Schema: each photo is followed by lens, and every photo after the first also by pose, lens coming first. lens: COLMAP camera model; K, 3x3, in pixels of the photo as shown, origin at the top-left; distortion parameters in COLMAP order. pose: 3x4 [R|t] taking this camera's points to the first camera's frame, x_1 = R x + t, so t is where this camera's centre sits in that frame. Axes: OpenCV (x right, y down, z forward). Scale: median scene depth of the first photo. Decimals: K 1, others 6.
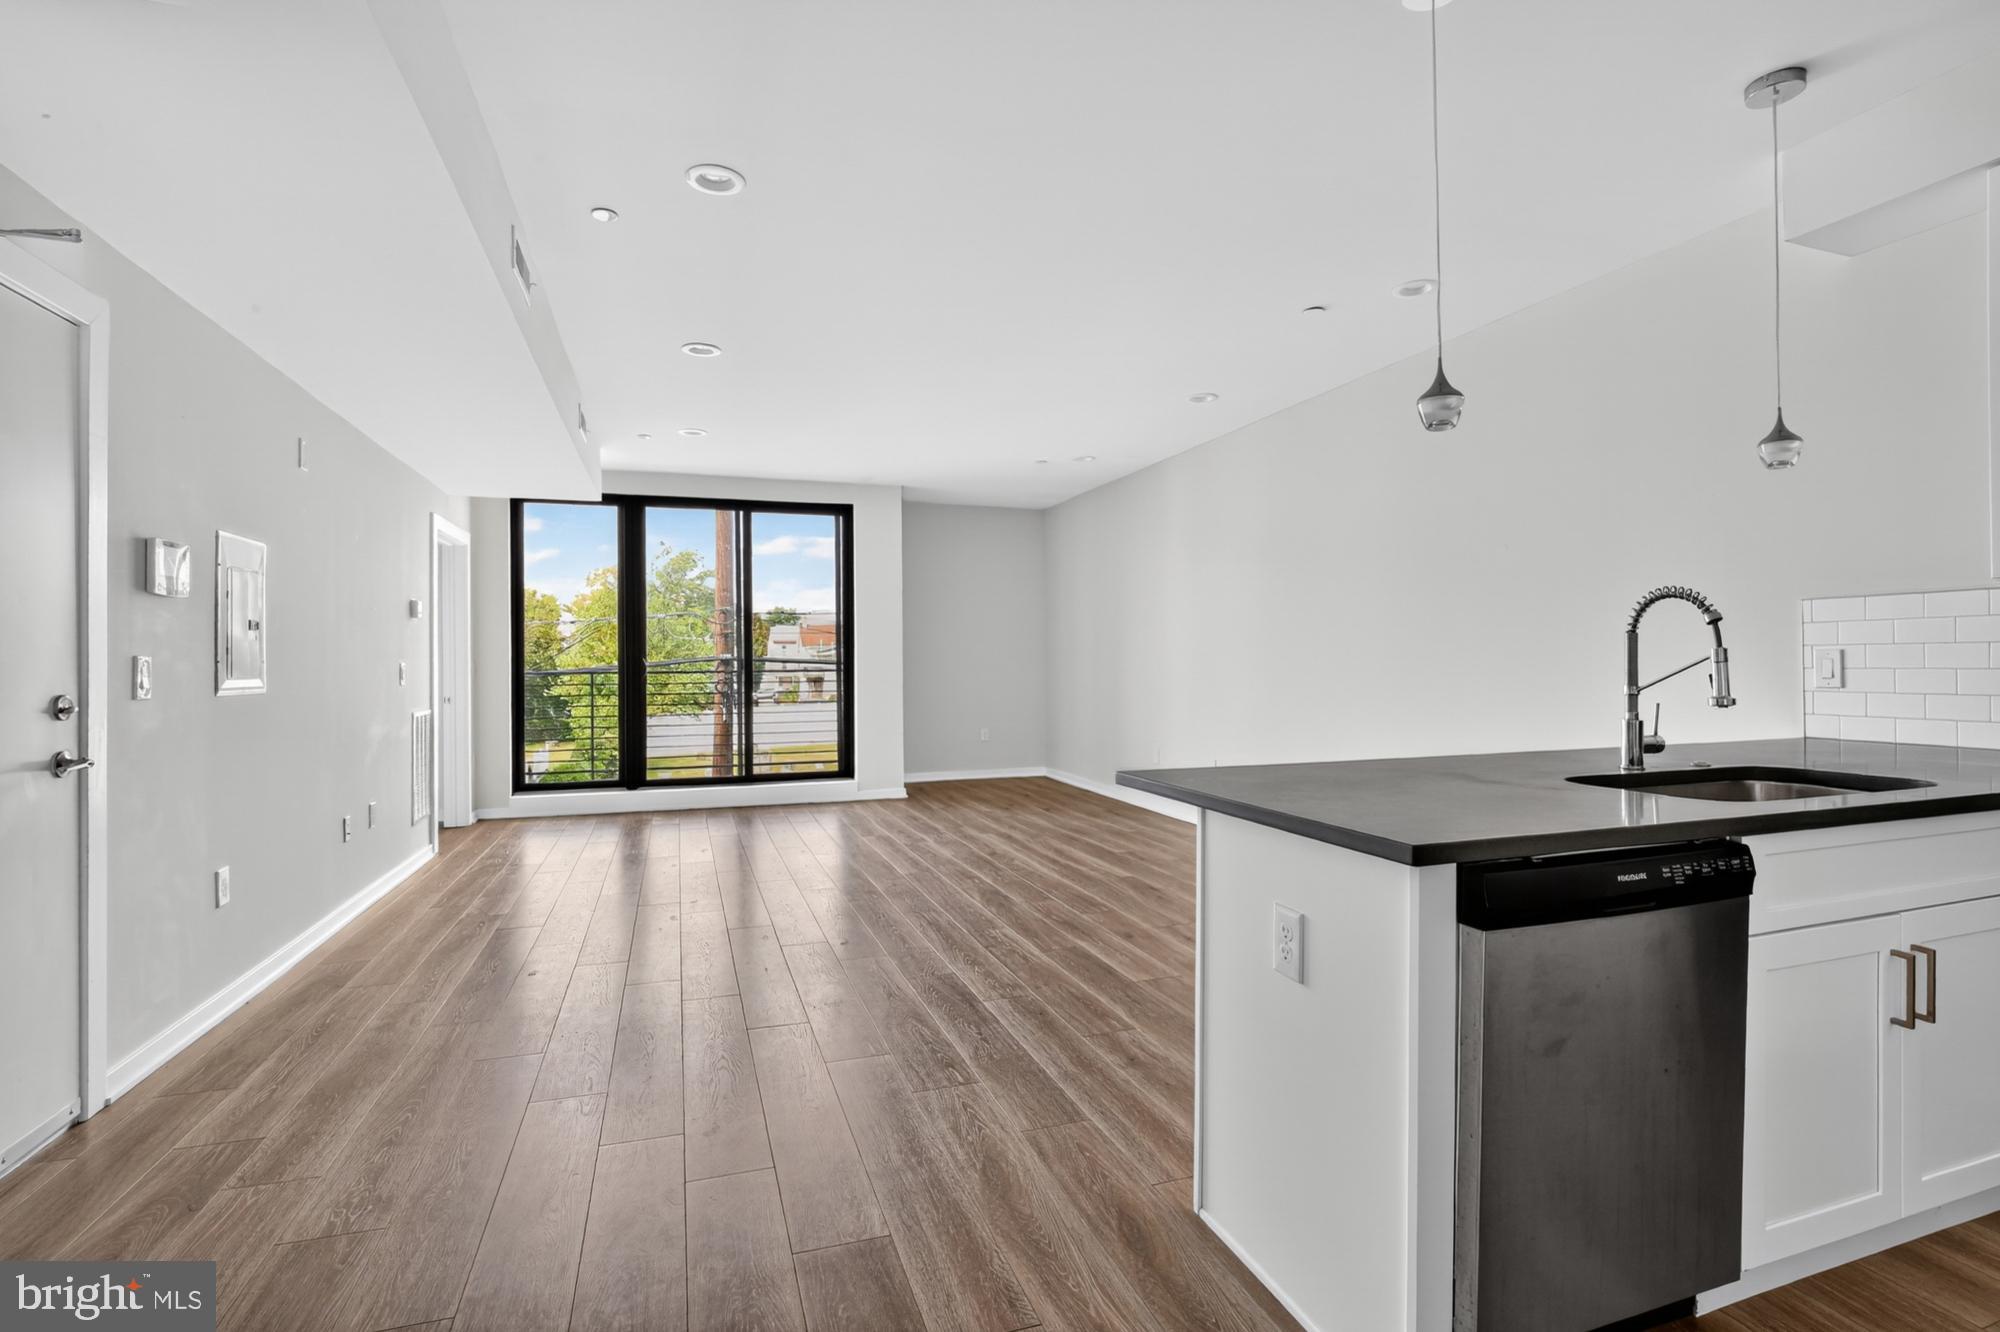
lens RADIAL K [[946.0, 0, 990.3], [0, 946.0, 658.8], [0, 0, 1]] dist [-0.032201, 0.007573]
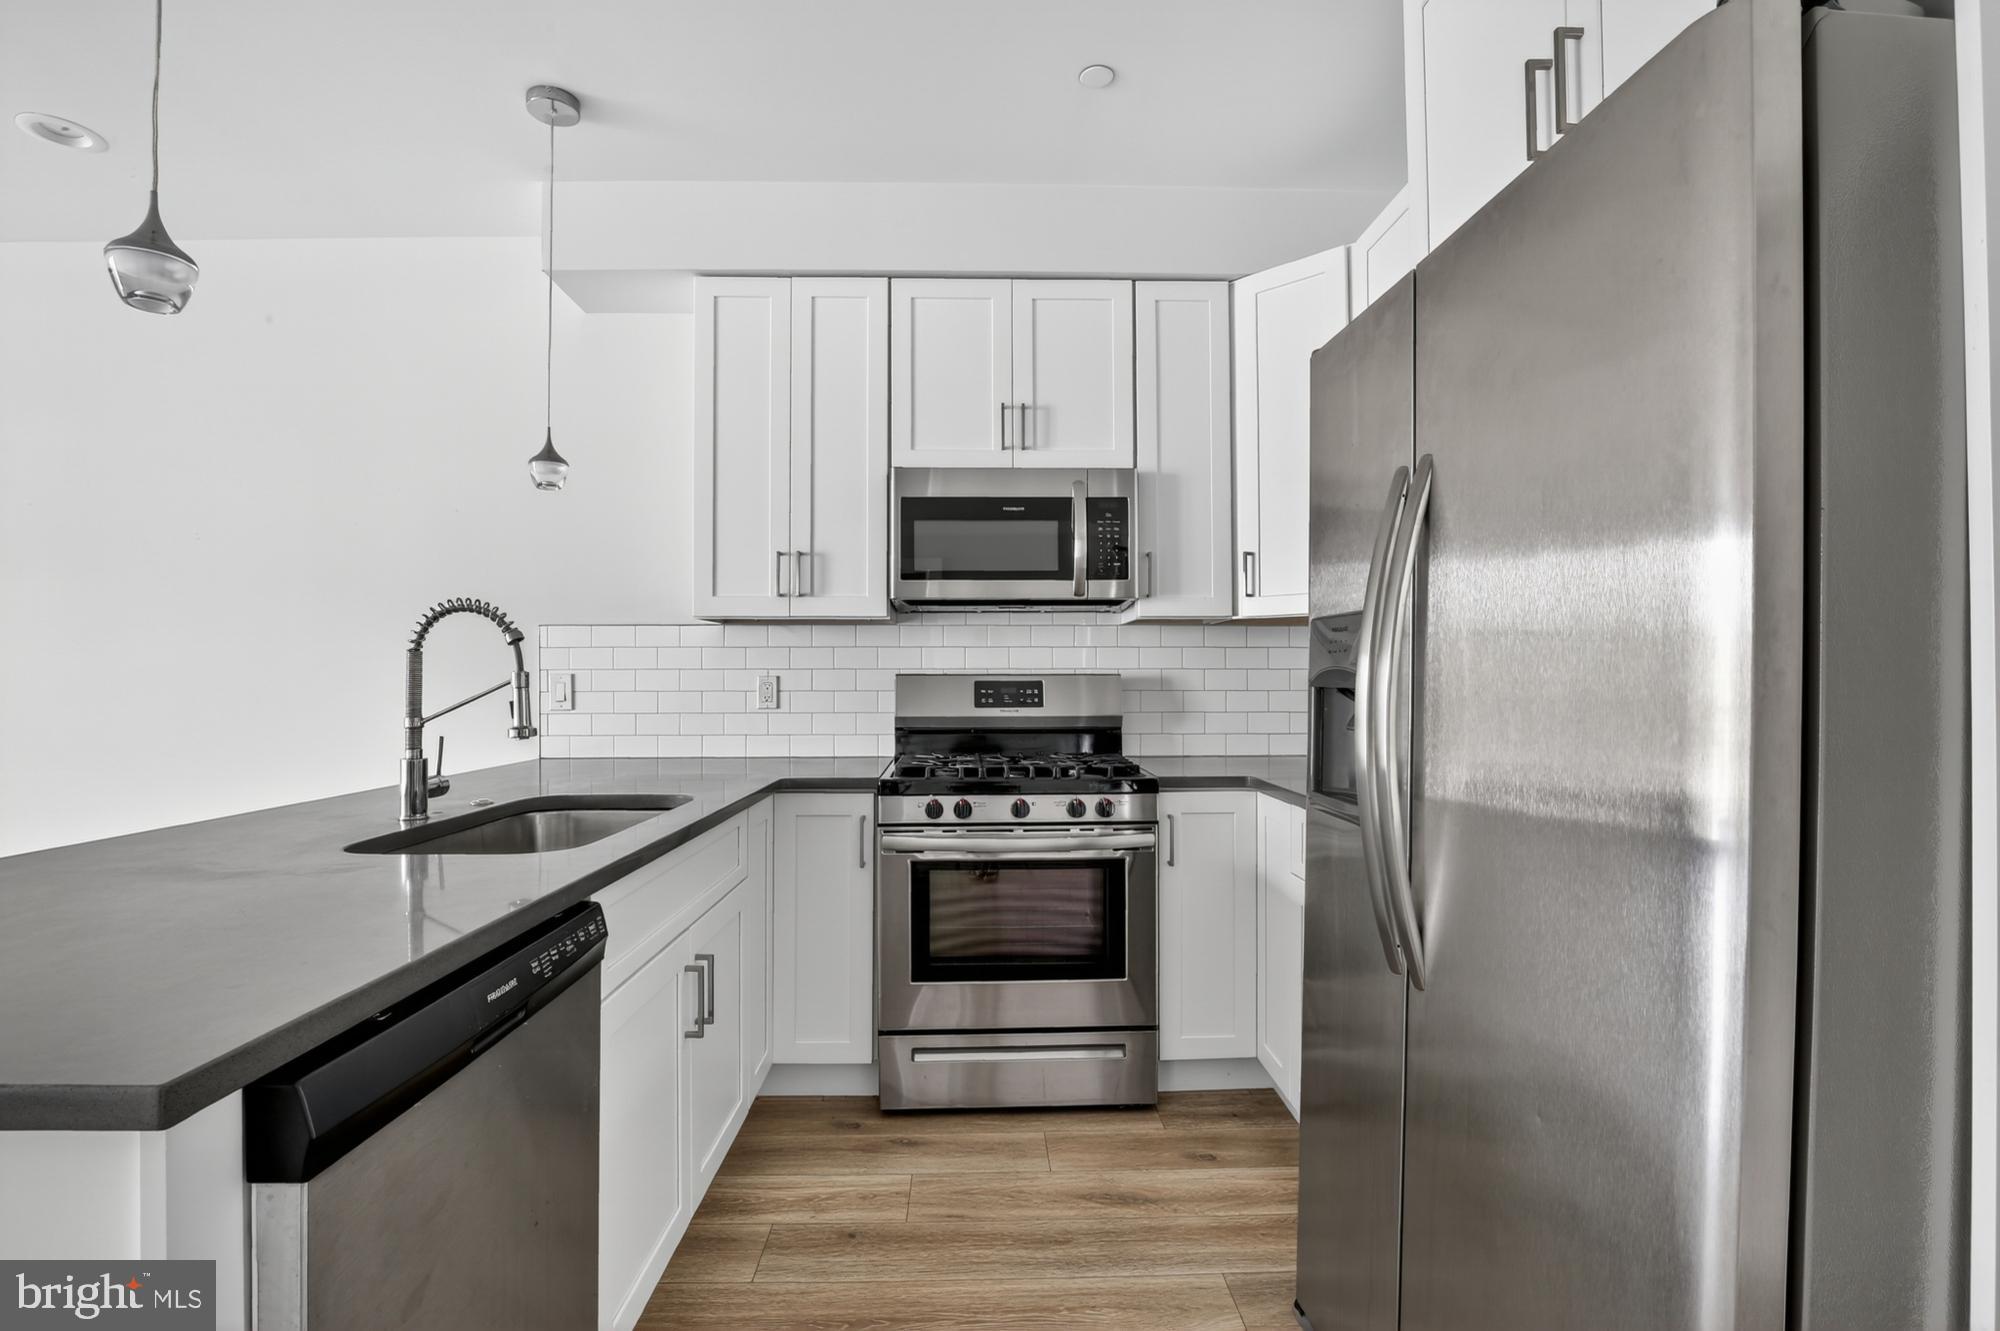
lens RADIAL K [[889.7, 0, 997.2], [0, 889.7, 667.1], [0, 0, 1]] dist [-0.027513, 0.000572]
pose [[0.281828, 0.014789, 0.959351, 0.102855], [0.000523, 0.999879, -0.015568, -0.002526], [-0.959465, 0.004889, 0.281787, 0.317712]]
